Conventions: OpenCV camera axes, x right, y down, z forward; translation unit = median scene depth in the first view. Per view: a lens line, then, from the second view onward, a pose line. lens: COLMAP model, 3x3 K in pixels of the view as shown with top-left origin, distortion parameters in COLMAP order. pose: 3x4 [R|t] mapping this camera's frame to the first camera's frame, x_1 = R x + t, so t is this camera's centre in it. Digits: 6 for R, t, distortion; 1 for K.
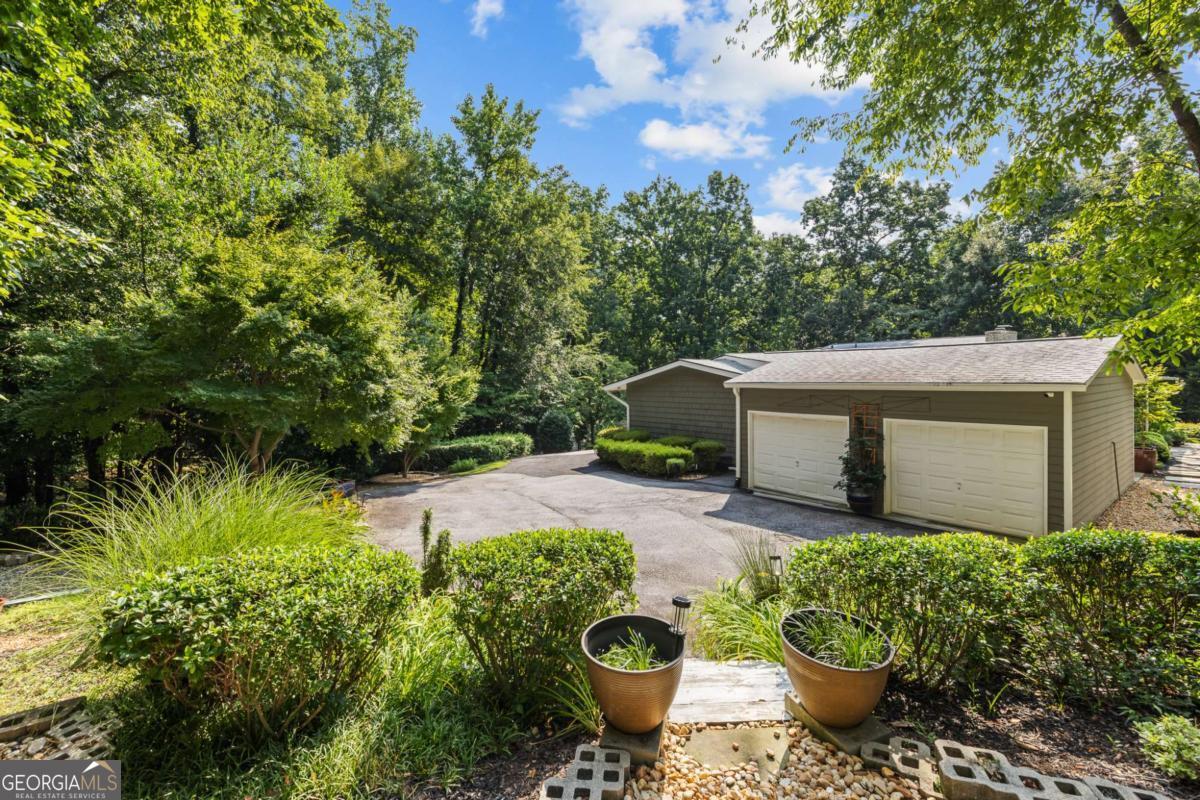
lens RADIAL K [[516.3, 0, 598.6], [0, 516.3, 393.8], [0, 0, 1]] dist [0.001336, -0.000221]
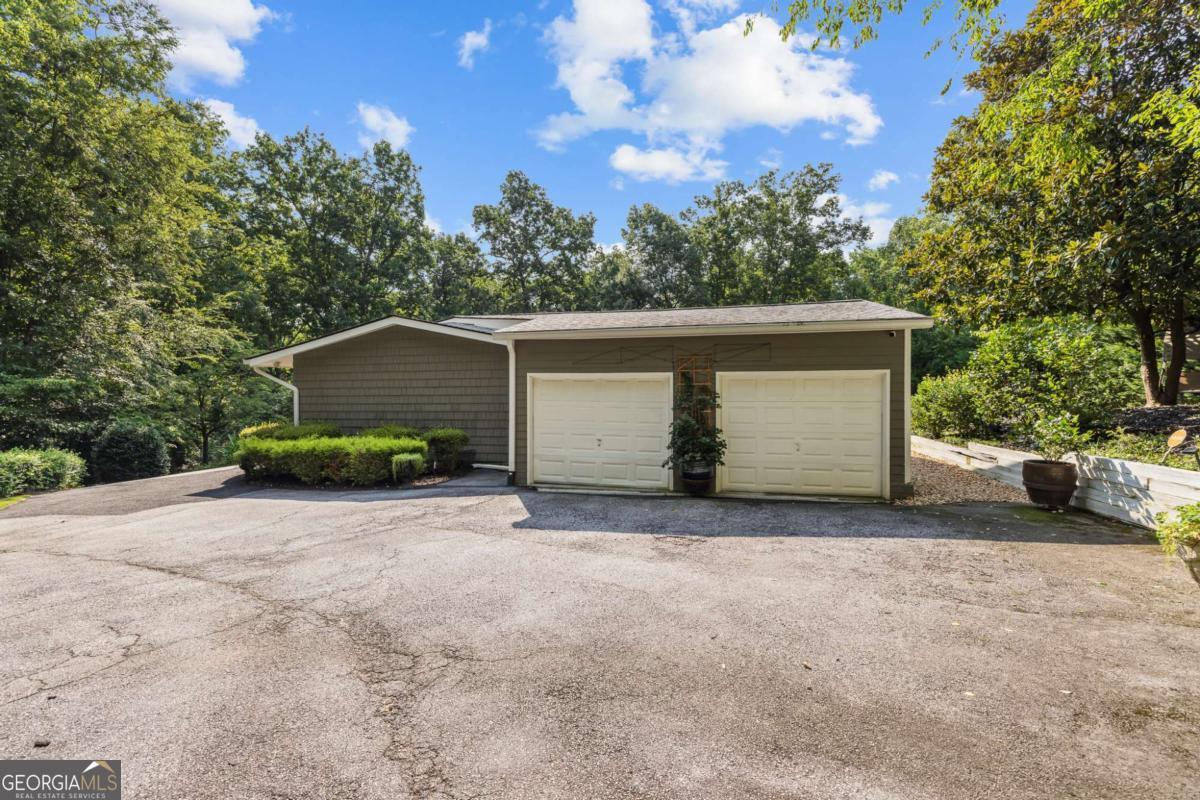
lens RADIAL K [[516.3, 0, 600.3], [0, 516.3, 395.5], [0, 0, 1]] dist [0.001336, -0.000221]
pose [[0.786873, 0.007198, 0.617073, -0.018312], [0.013809, 0.999476, -0.029267, 0.024101], [-0.616960, 0.031551, 0.786362, 0.111434]]
